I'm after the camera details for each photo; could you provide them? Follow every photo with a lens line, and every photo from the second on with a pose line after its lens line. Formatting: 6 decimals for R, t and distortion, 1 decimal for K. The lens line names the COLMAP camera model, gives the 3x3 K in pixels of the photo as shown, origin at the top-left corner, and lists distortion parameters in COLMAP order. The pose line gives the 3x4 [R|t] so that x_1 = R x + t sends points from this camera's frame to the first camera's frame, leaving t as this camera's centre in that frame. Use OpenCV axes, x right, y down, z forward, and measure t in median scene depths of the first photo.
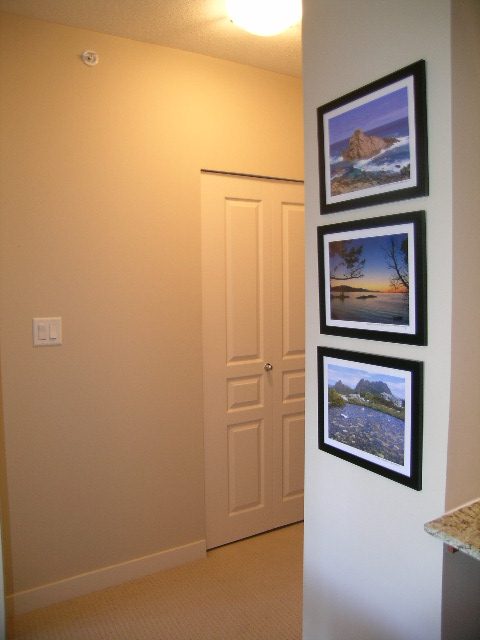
lens RADIAL K [[513.4, 0, 240.0], [0, 513.4, 310.3], [0, 0, 1]] dist [-0.140212, 0.071732]
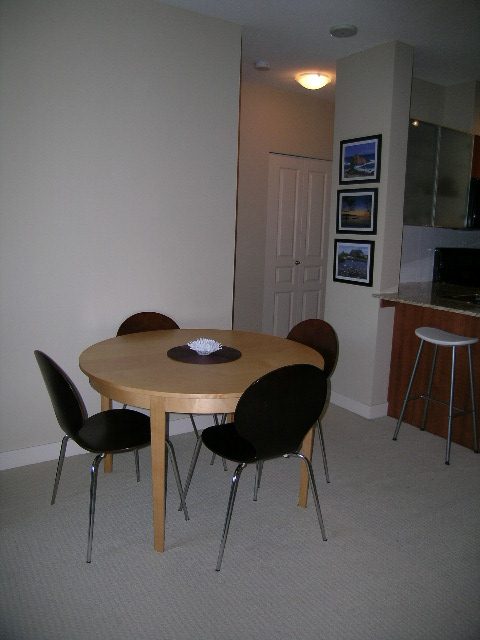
lens RADIAL K [[513.4, 0, 242.1], [0, 513.4, 317.3], [0, 0, 1]] dist [-0.140212, 0.071732]
pose [[0.998046, 0.029812, 0.054920, -0.472951], [-0.036222, 0.992151, 0.119680, 0.191255], [-0.050921, -0.121436, 0.991292, -1.653387]]
